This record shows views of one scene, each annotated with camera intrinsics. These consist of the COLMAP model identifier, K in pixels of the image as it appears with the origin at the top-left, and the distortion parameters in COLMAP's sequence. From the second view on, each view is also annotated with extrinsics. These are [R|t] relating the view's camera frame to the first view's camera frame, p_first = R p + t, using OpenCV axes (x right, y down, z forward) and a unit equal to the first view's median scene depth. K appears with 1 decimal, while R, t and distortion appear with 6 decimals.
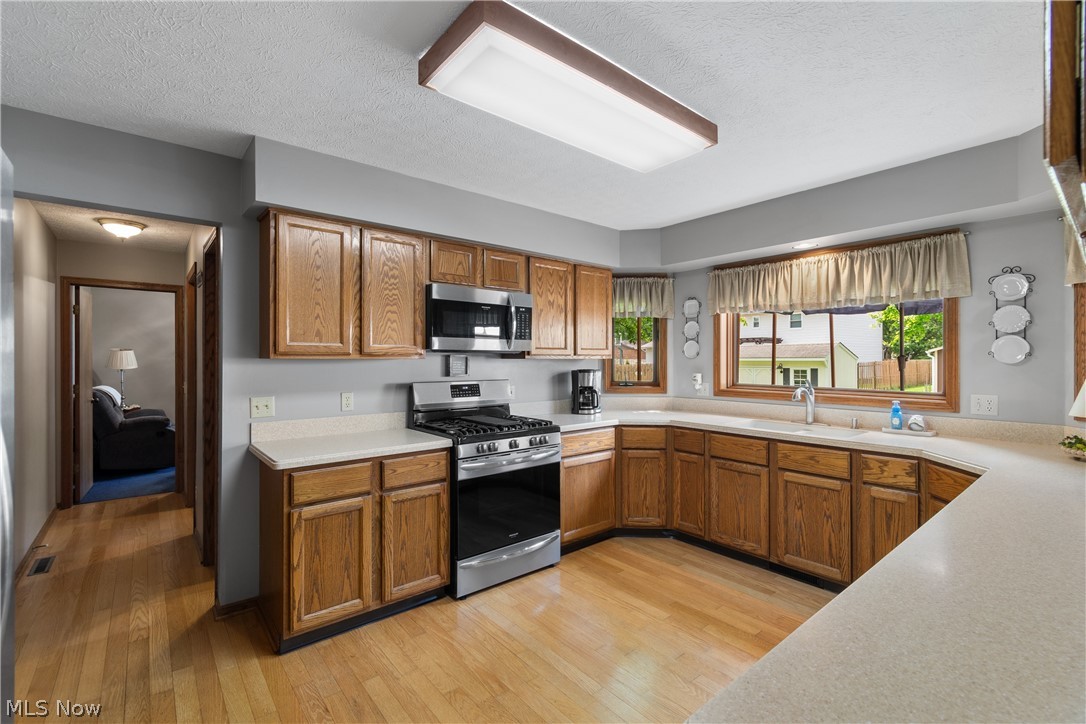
lens RADIAL K [[483.2, 0, 553.8], [0, 483.2, 357.0], [0, 0, 1]] dist [0.002816, -0.001439]
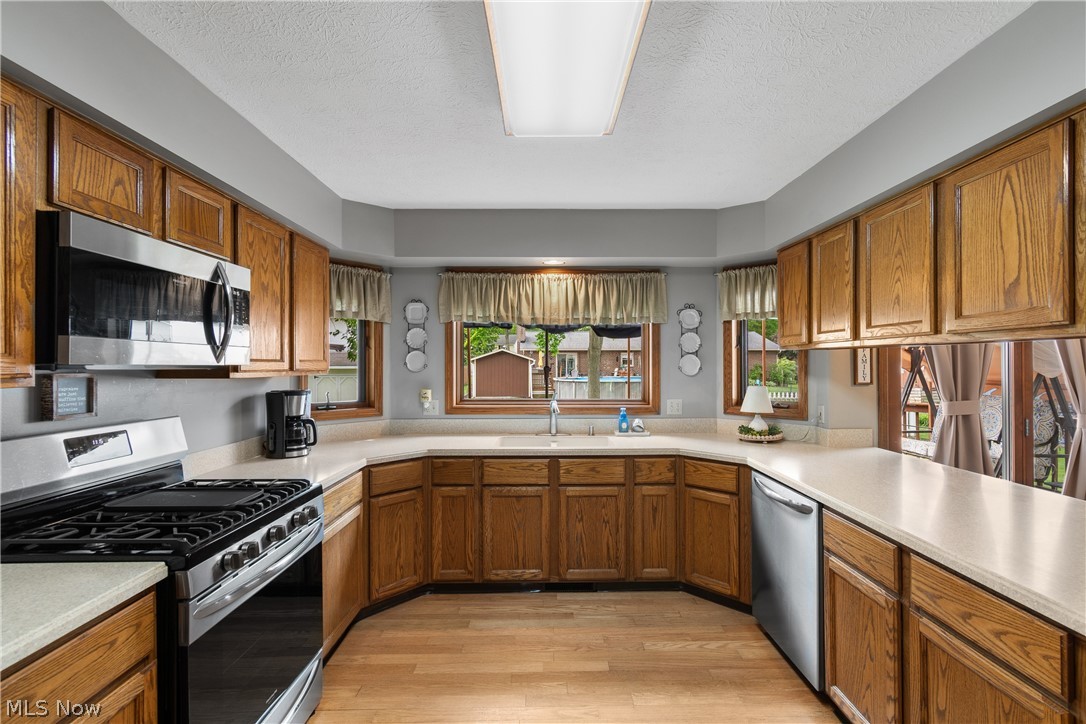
lens RADIAL K [[483.2, 0, 554.1], [0, 483.2, 362.2], [0, 0, 1]] dist [0.002816, -0.001439]
pose [[0.633302, 0.002925, 0.773899, -0.281805], [-0.000590, 0.999994, -0.003297, -0.015103], [-0.773904, 0.001631, 0.633301, 0.358048]]
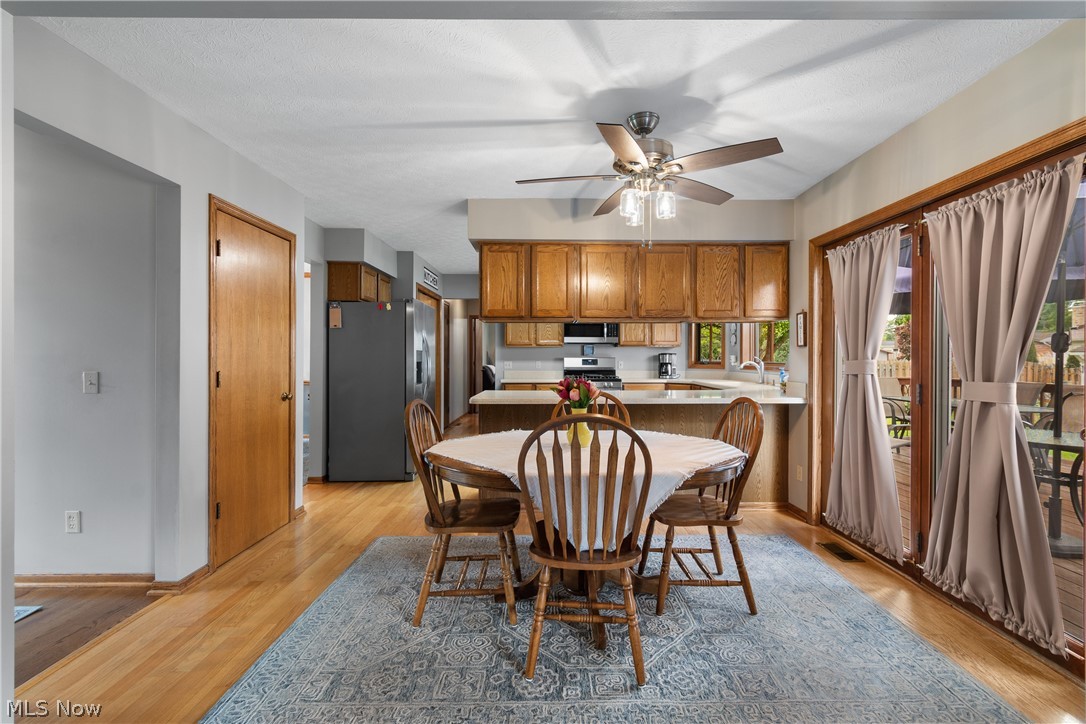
lens RADIAL K [[483.2, 0, 539.4], [0, 483.2, 356.6], [0, 0, 1]] dist [0.002816, -0.001439]
pose [[0.753315, 0.000818, -0.657660, 1.073530], [-0.000426, 1.000000, 0.000756, 0.046133], [0.657660, -0.000289, 0.753315, -0.750749]]
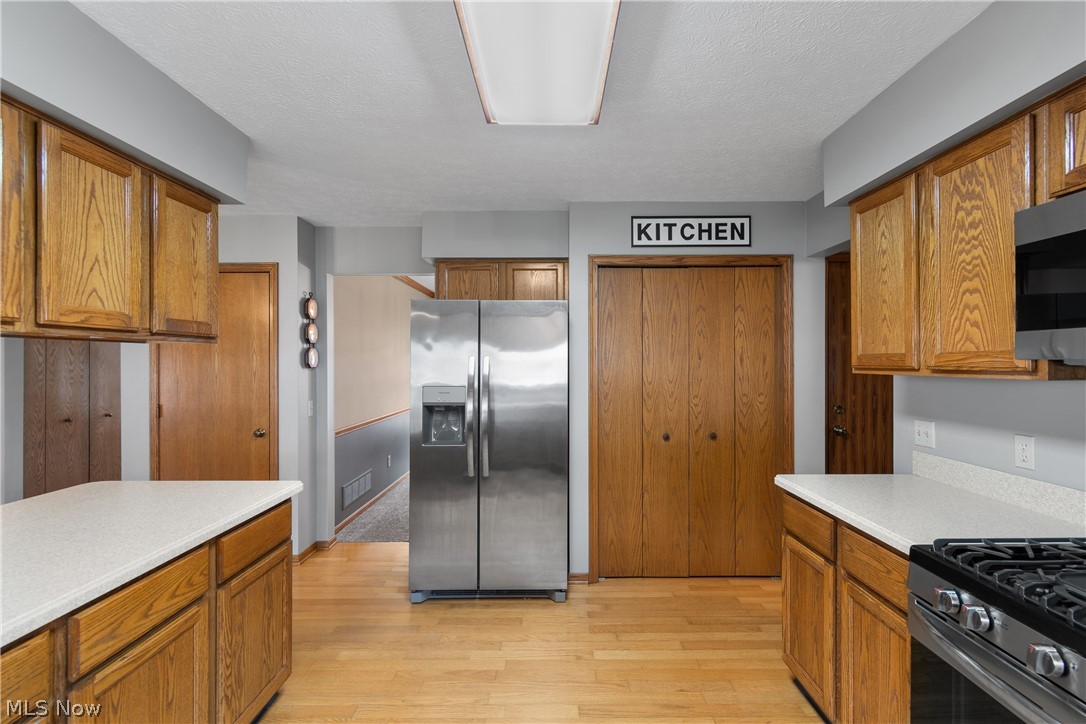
lens RADIAL K [[483.2, 0, 554.8], [0, 483.2, 360.8], [0, 0, 1]] dist [0.002816, -0.001439]
pose [[-0.641098, -0.000522, -0.767459, 0.330654], [0.004772, 0.999978, -0.004667, -0.013436], [0.767444, -0.006654, -0.641082, 0.867520]]
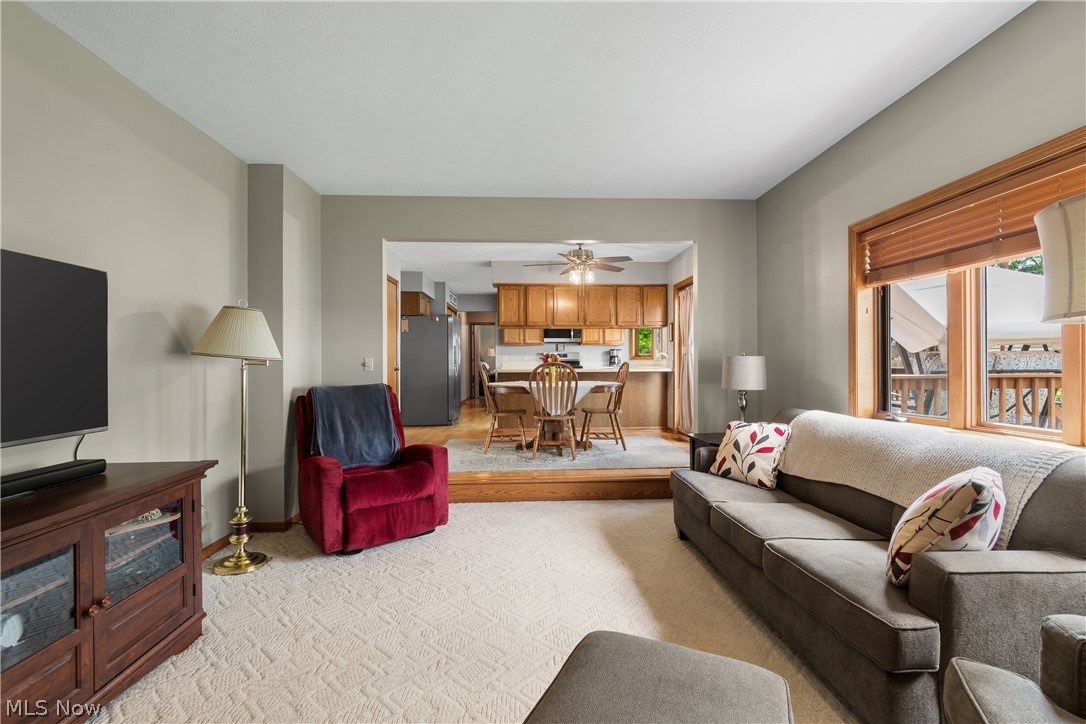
lens RADIAL K [[483.2, 0, 541.3], [0, 483.2, 363.7], [0, 0, 1]] dist [0.002816, -0.001439]
pose [[0.784532, -0.000420, -0.620088, 1.648834], [0.004813, 0.999974, 0.005412, 0.106838], [0.620070, -0.007230, 0.784513, -1.498841]]
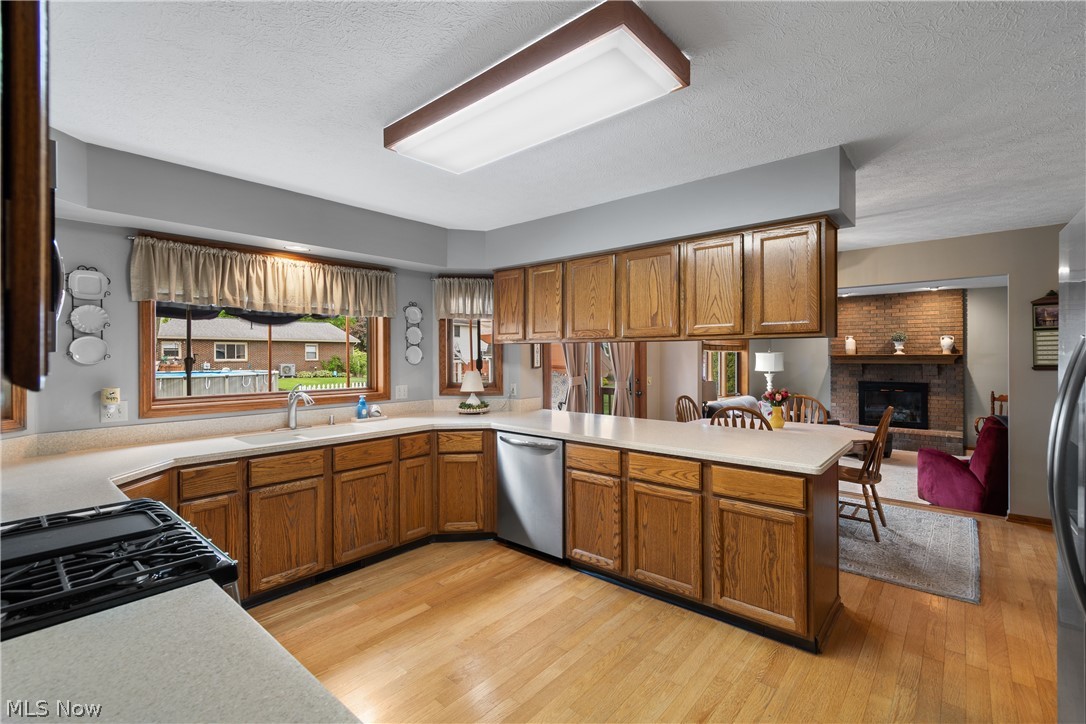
lens RADIAL K [[483.2, 0, 554.2], [0, 483.2, 355.9], [0, 0, 1]] dist [0.002816, -0.001439]
pose [[-0.168373, -0.001871, 0.985722, -0.554004], [0.001392, 0.999997, 0.002136, -0.012354], [-0.985722, 0.001731, -0.168370, 0.666688]]
